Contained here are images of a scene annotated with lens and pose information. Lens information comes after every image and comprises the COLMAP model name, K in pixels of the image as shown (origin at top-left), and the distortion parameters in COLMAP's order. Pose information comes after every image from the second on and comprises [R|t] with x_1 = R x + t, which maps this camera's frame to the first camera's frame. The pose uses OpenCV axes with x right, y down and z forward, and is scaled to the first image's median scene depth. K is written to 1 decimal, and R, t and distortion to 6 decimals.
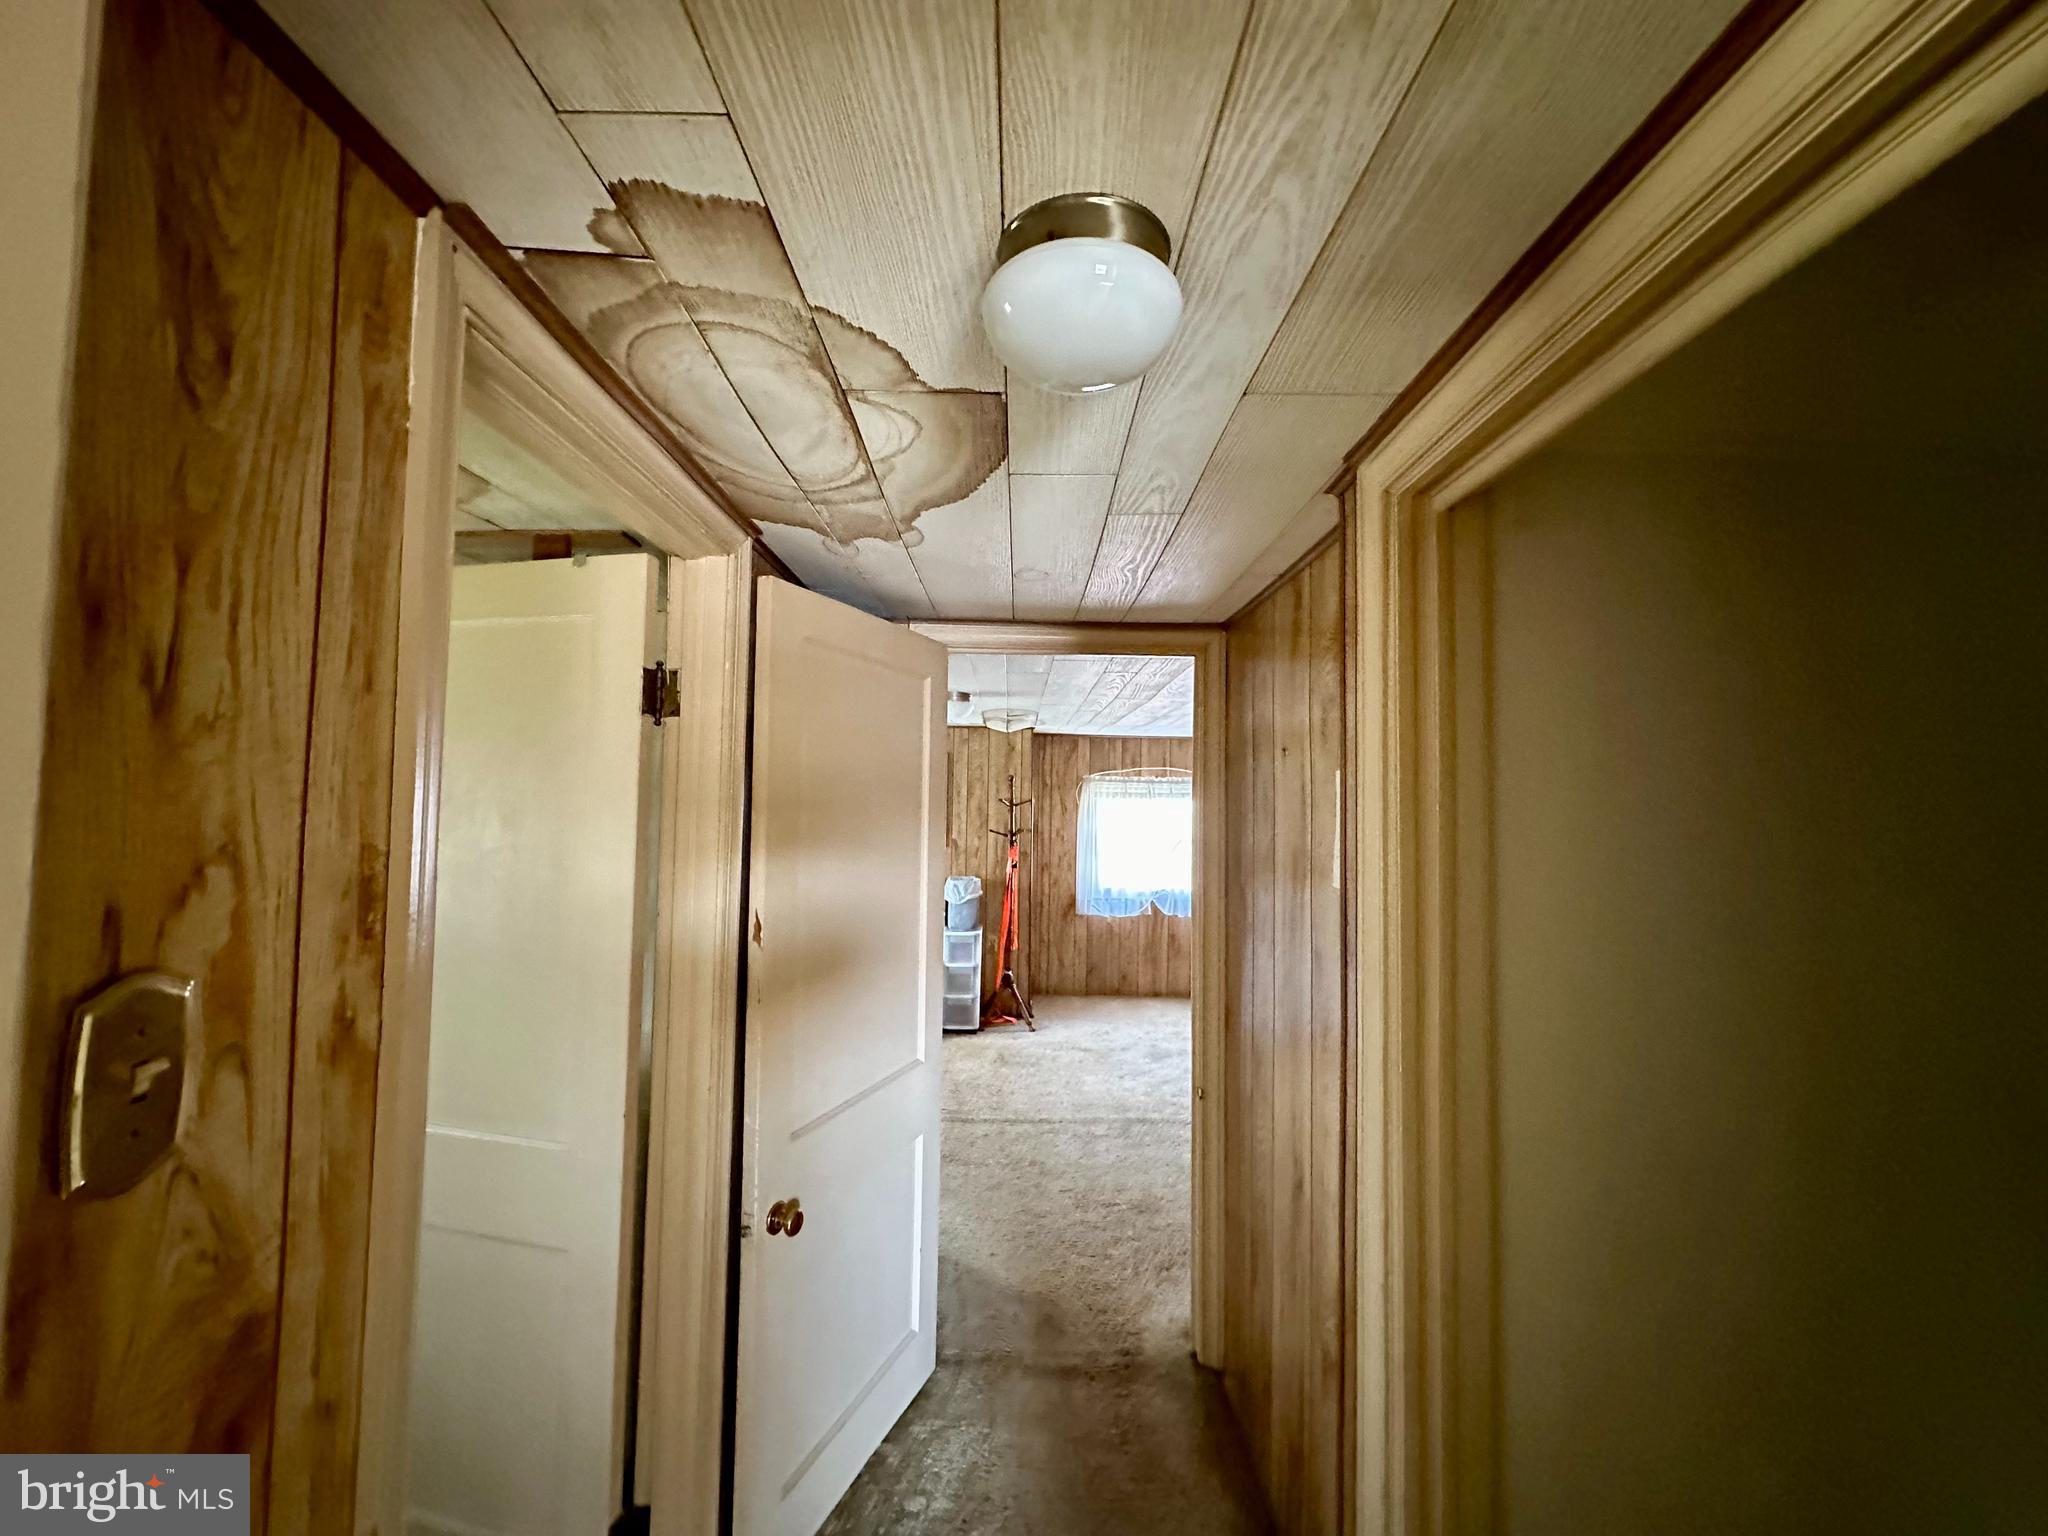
lens RADIAL K [[806.7, 0, 1024.0], [0, 806.7, 768.0], [0, 0, 1]] dist [0.001016, -0.004268]
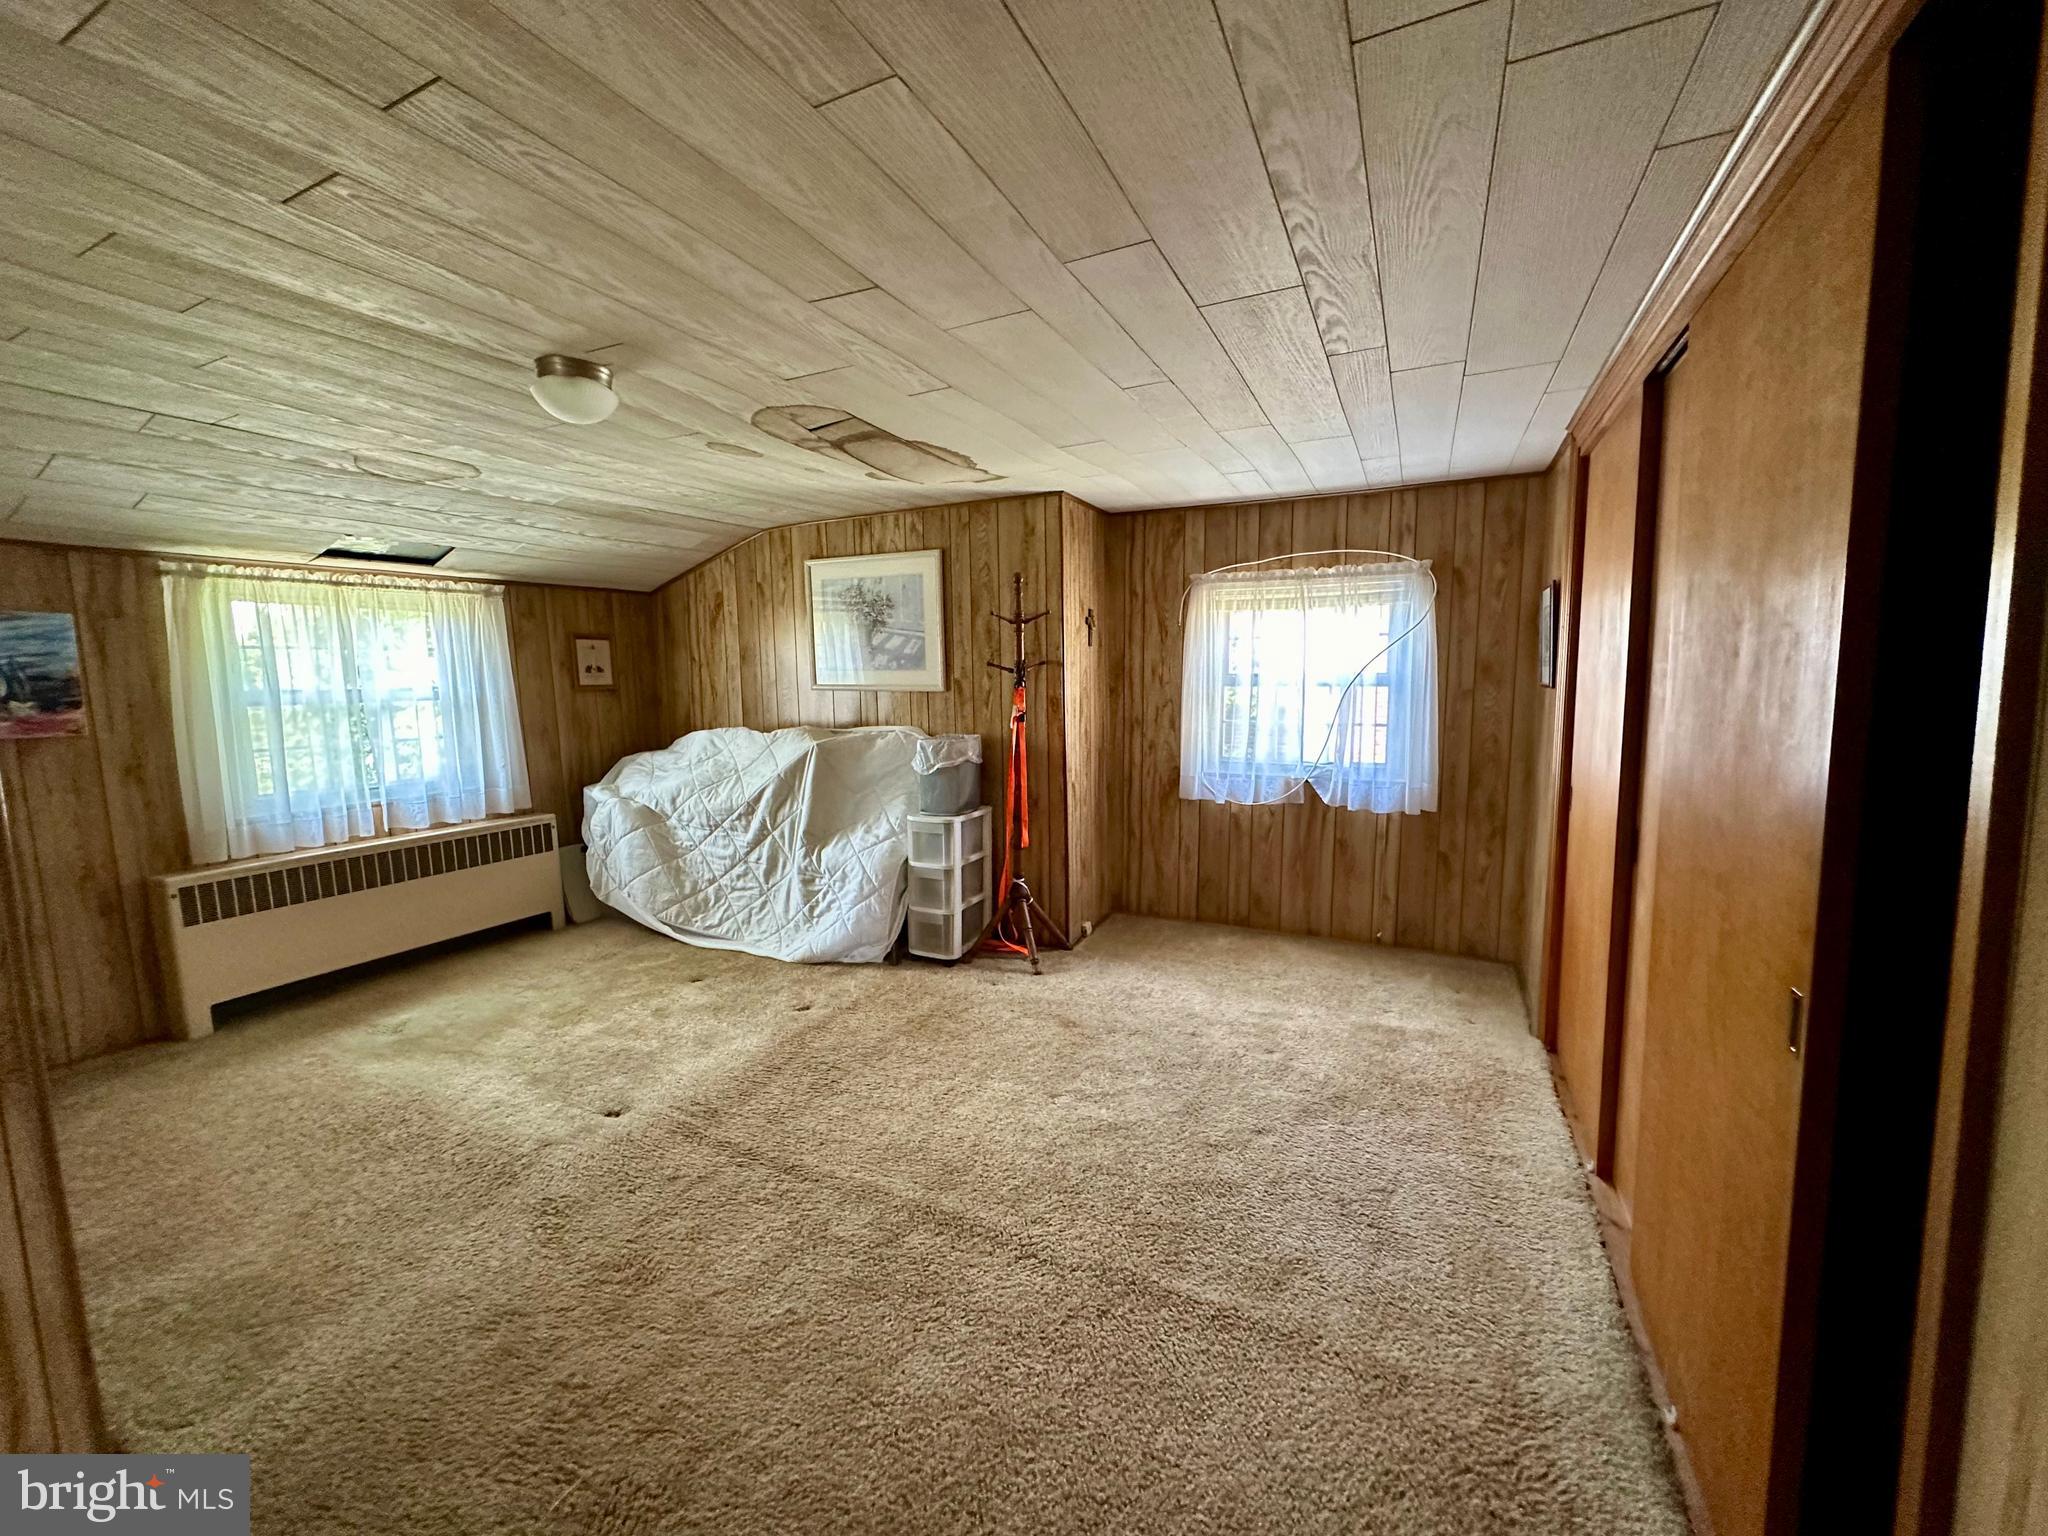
lens RADIAL K [[806.7, 0, 1024.0], [0, 806.7, 768.0], [0, 0, 1]] dist [0.001016, -0.004268]
pose [[0.888510, 0.030216, -0.457862, 0.277851], [0.042845, 0.988007, 0.148346, 0.065553], [0.456853, -0.151424, 0.876559, 0.437754]]
